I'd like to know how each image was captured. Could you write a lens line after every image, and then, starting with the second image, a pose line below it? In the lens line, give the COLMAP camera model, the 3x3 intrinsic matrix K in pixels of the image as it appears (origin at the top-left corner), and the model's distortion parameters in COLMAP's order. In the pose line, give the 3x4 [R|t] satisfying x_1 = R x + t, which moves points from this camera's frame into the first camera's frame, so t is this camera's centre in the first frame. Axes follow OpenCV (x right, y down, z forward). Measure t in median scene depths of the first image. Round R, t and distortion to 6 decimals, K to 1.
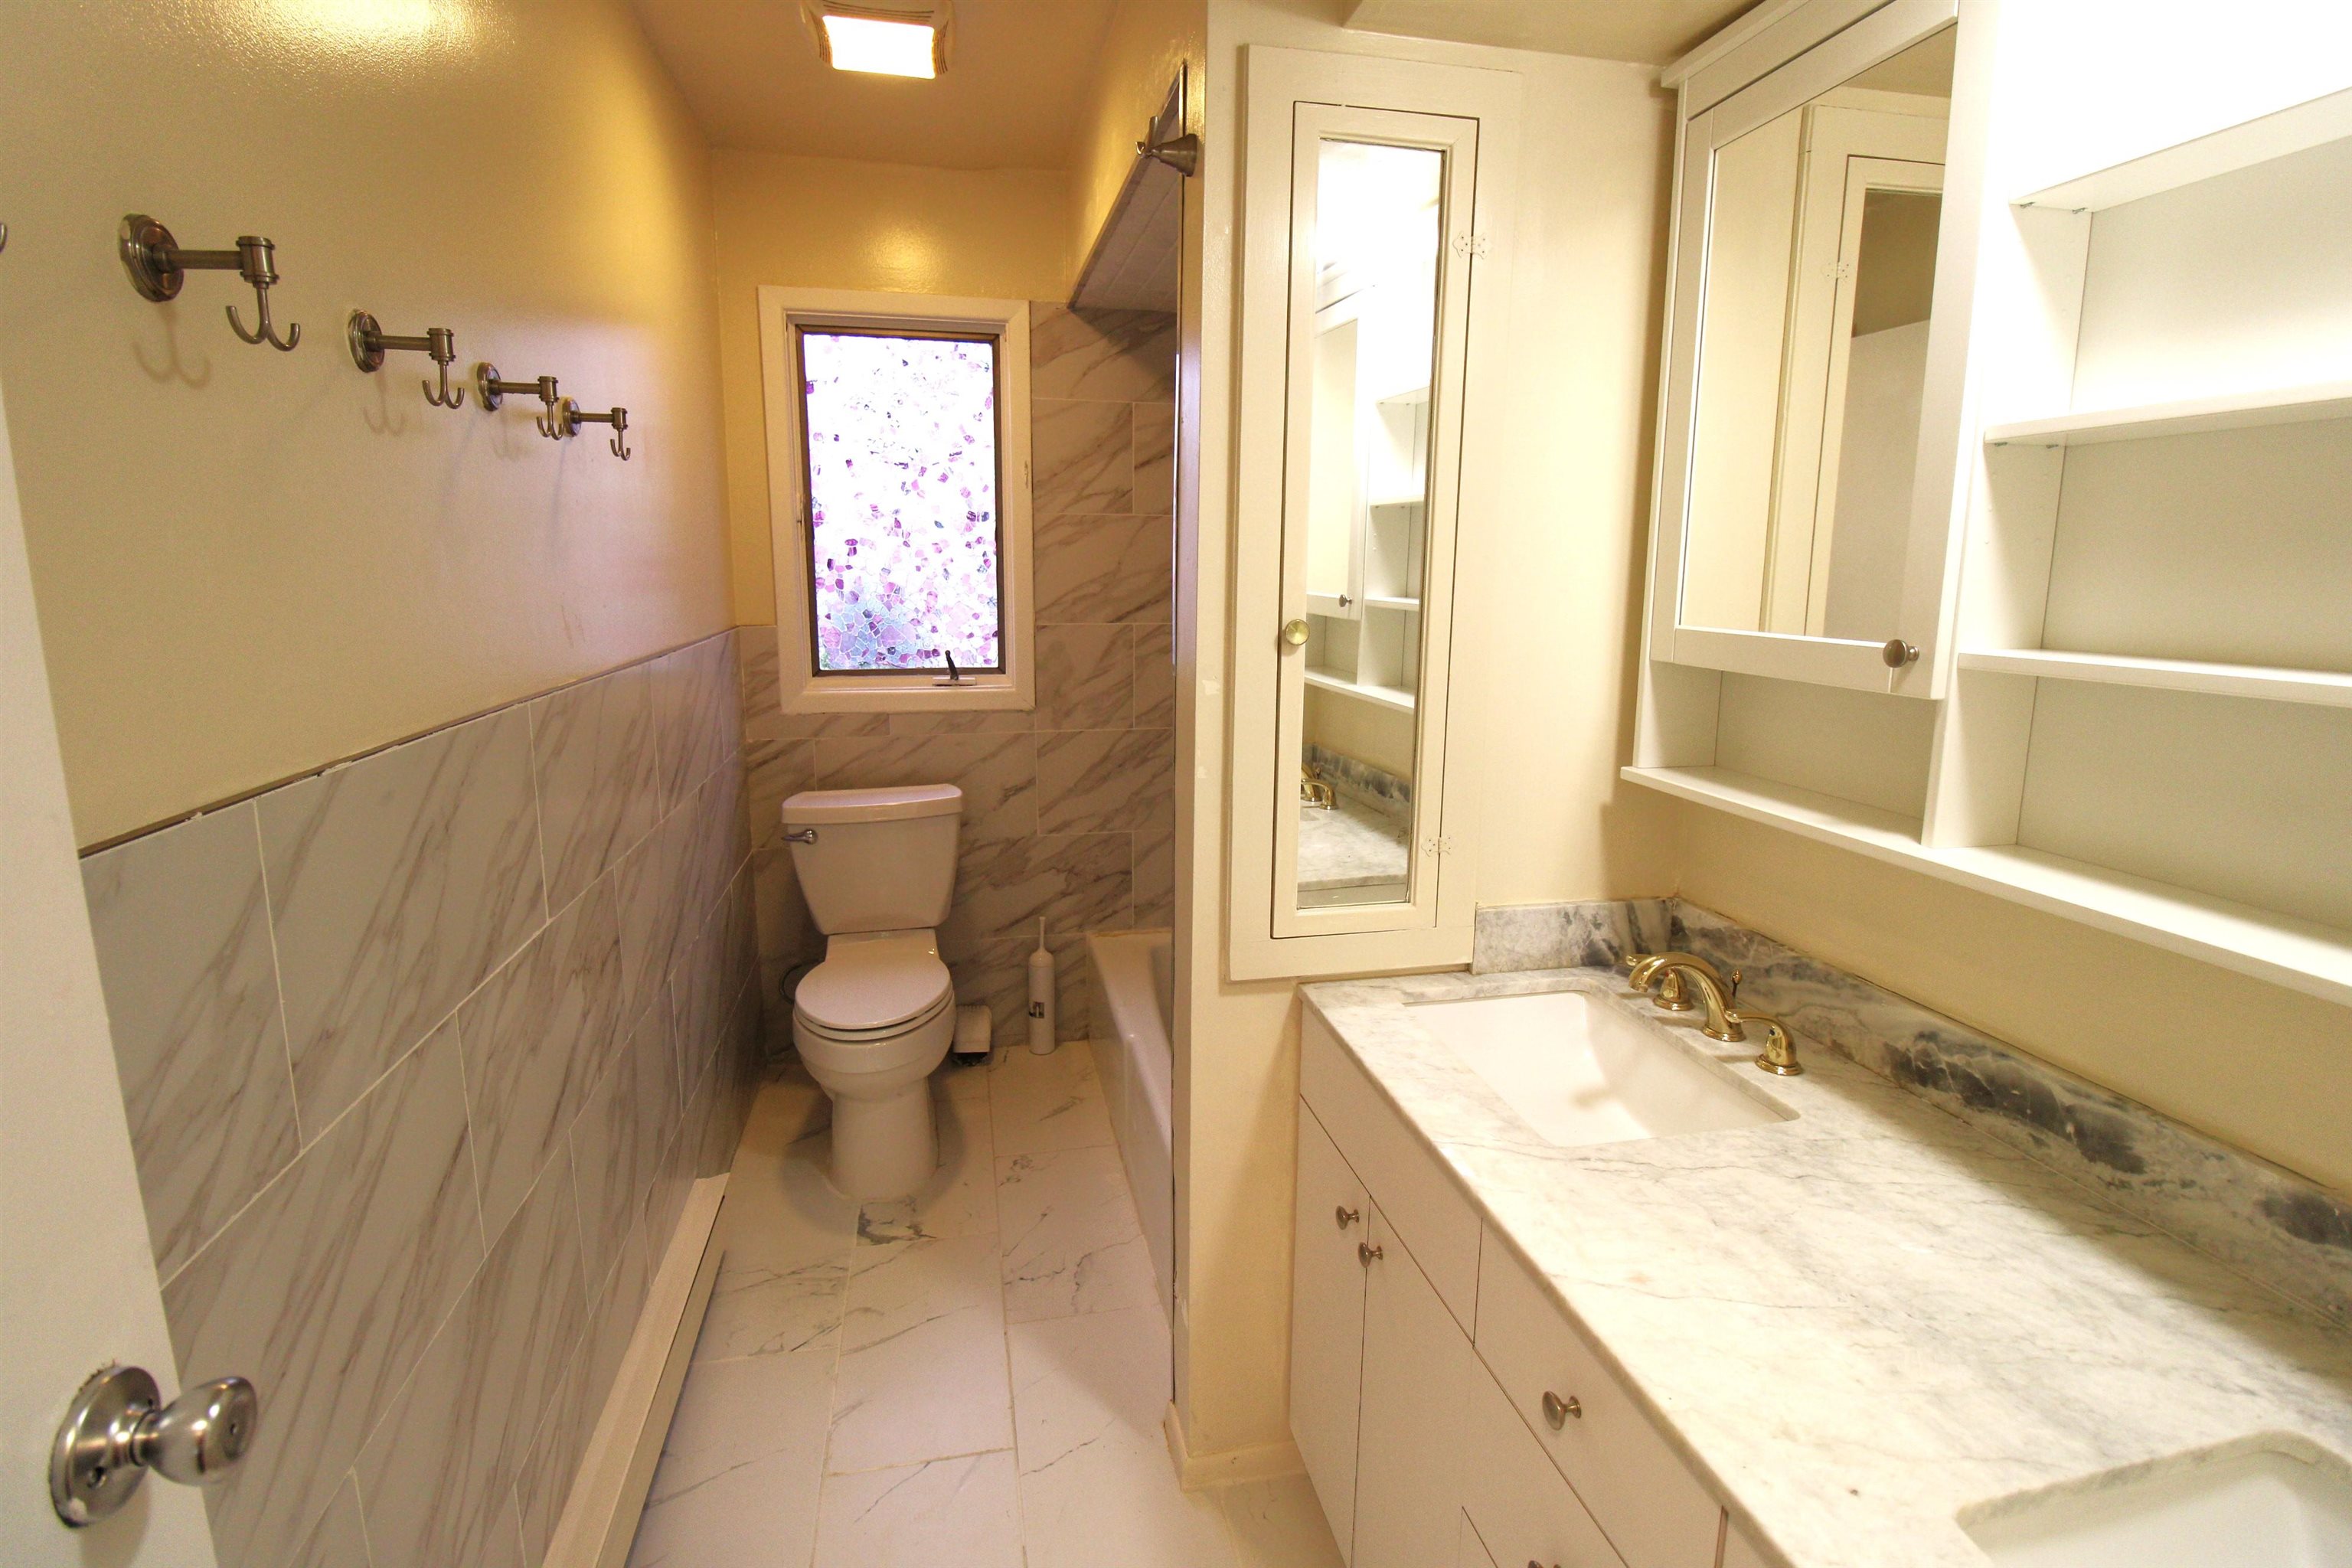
lens RADIAL K [[1108.7, 0, 1183.1], [0, 1108.7, 770.0], [0, 0, 1]] dist [-0.001049, -0.003700]
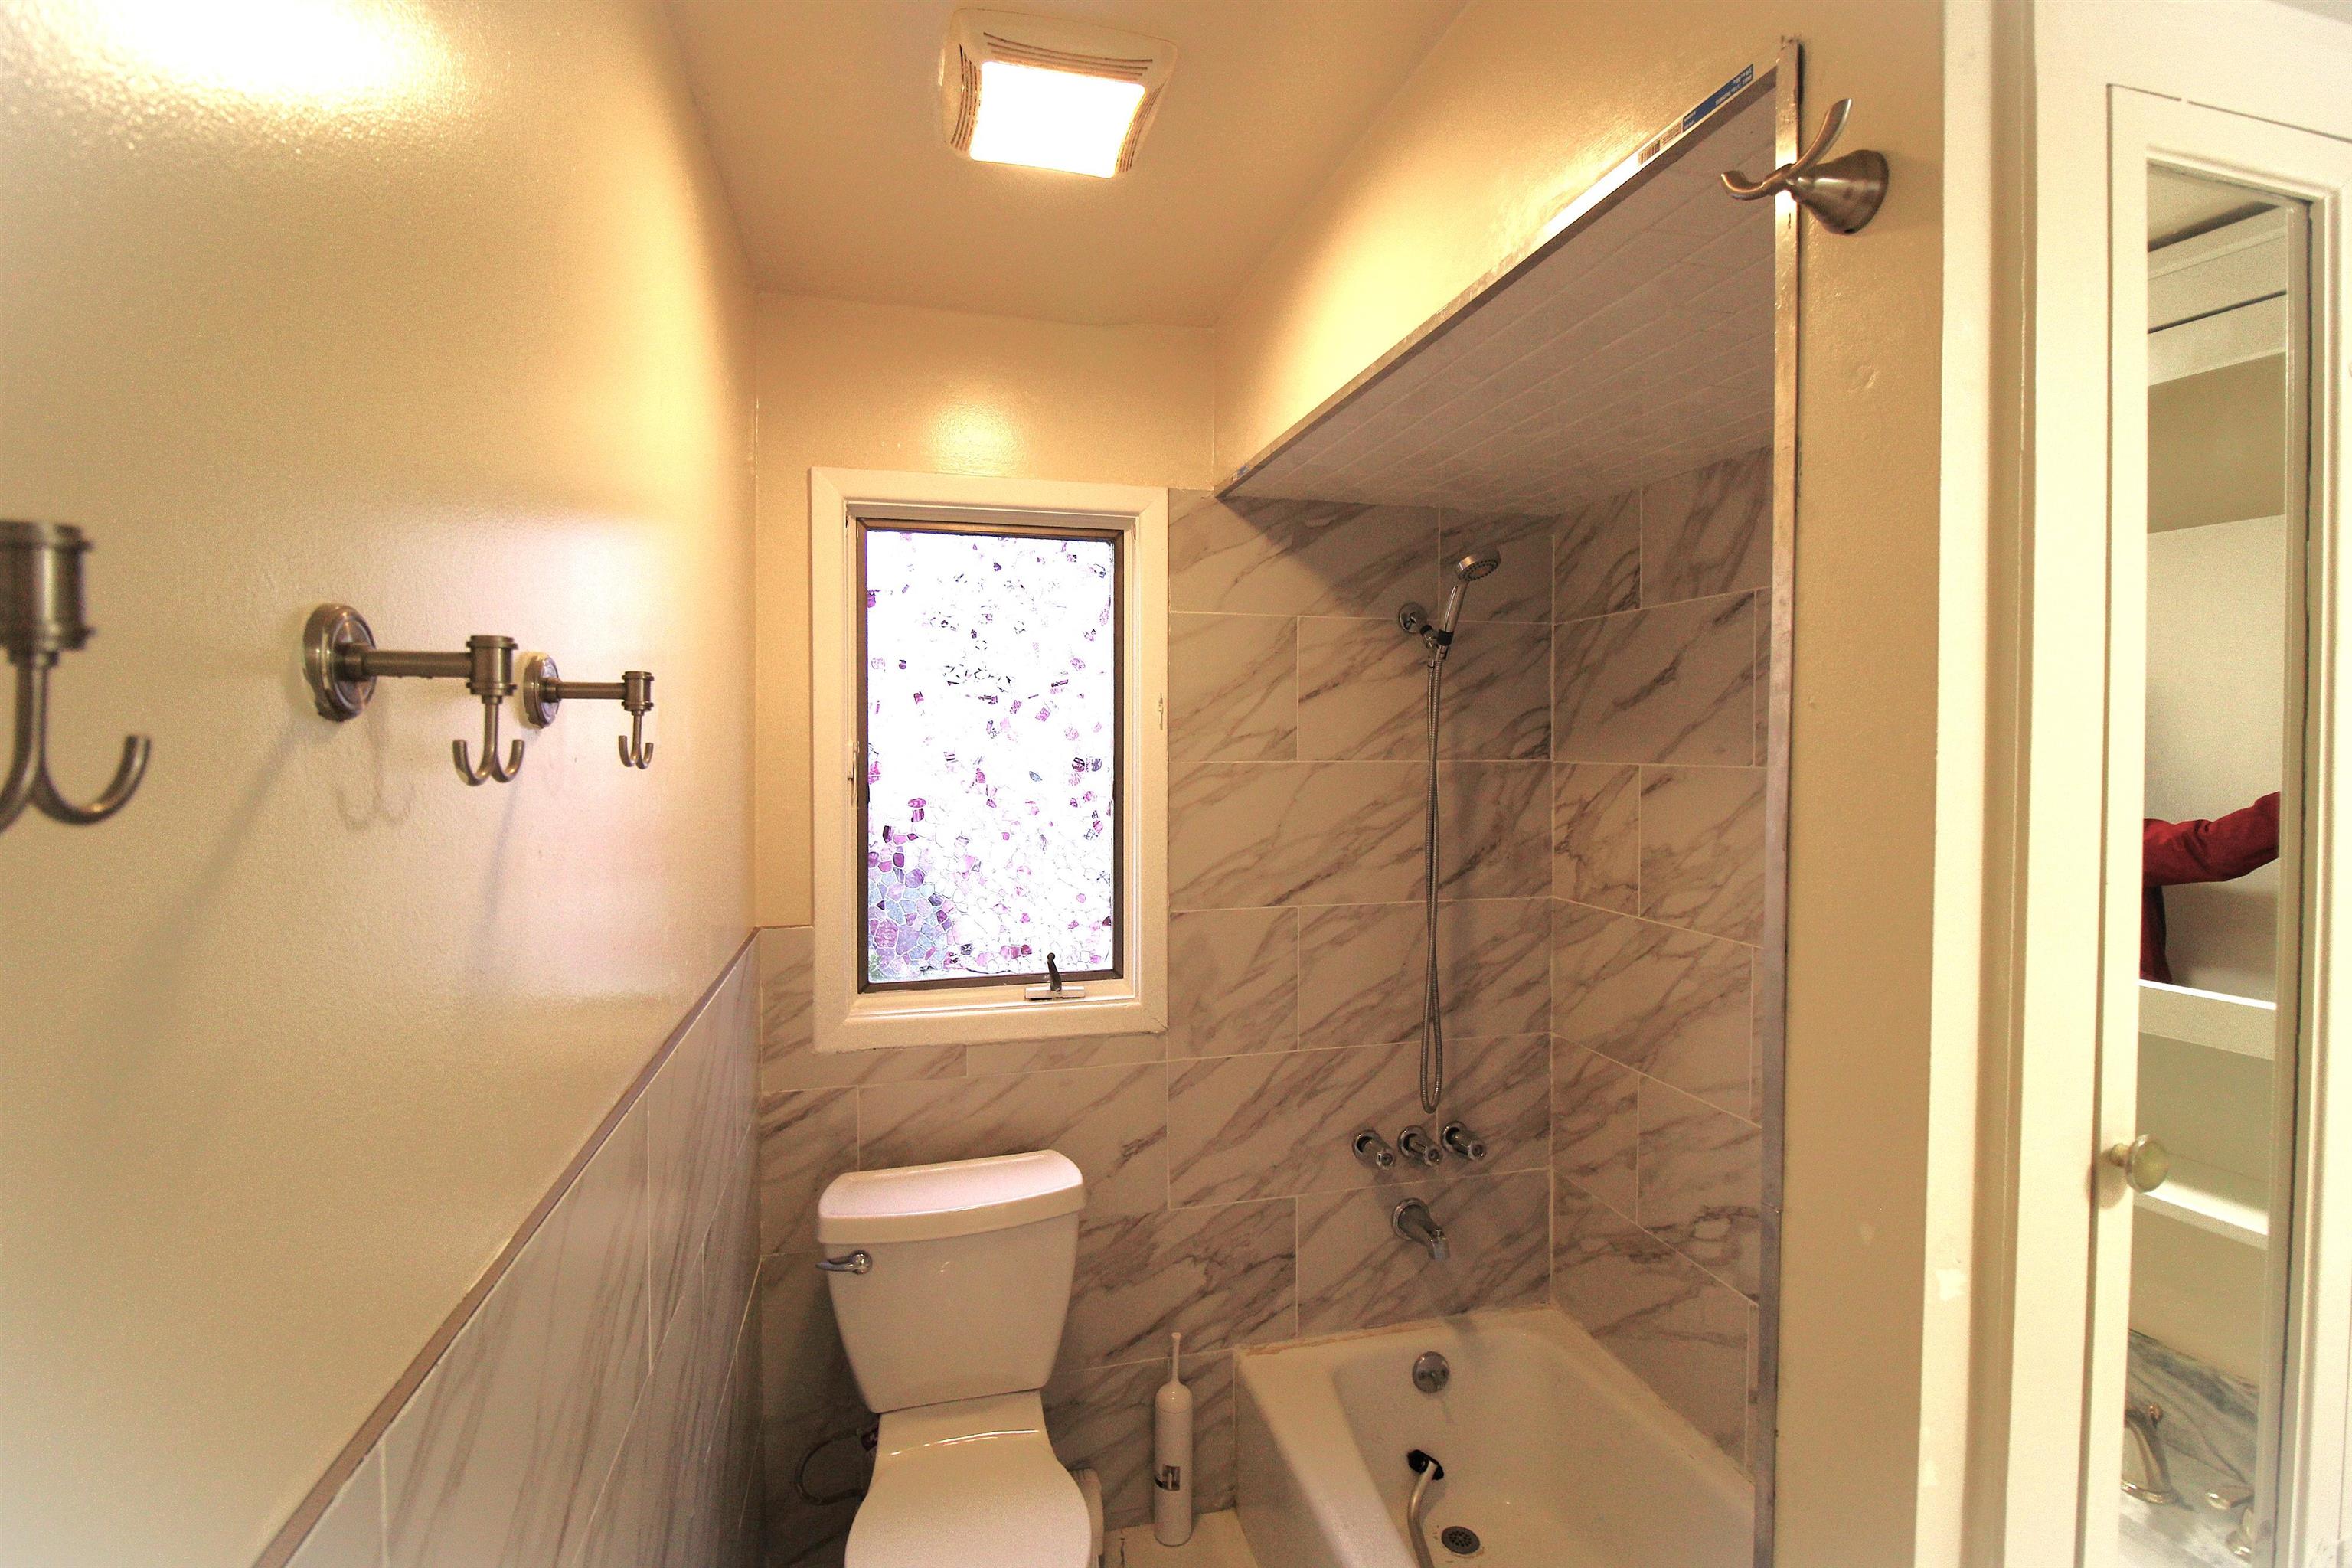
lens RADIAL K [[1108.7, 0, 1179.1], [0, 1108.7, 773.8], [0, 0, 1]] dist [-0.001049, -0.003700]
pose [[0.999290, -0.007953, 0.036820, -0.154219], [0.013601, 0.987697, -0.155786, -0.108750], [-0.035128, 0.156176, 0.987104, 0.273092]]
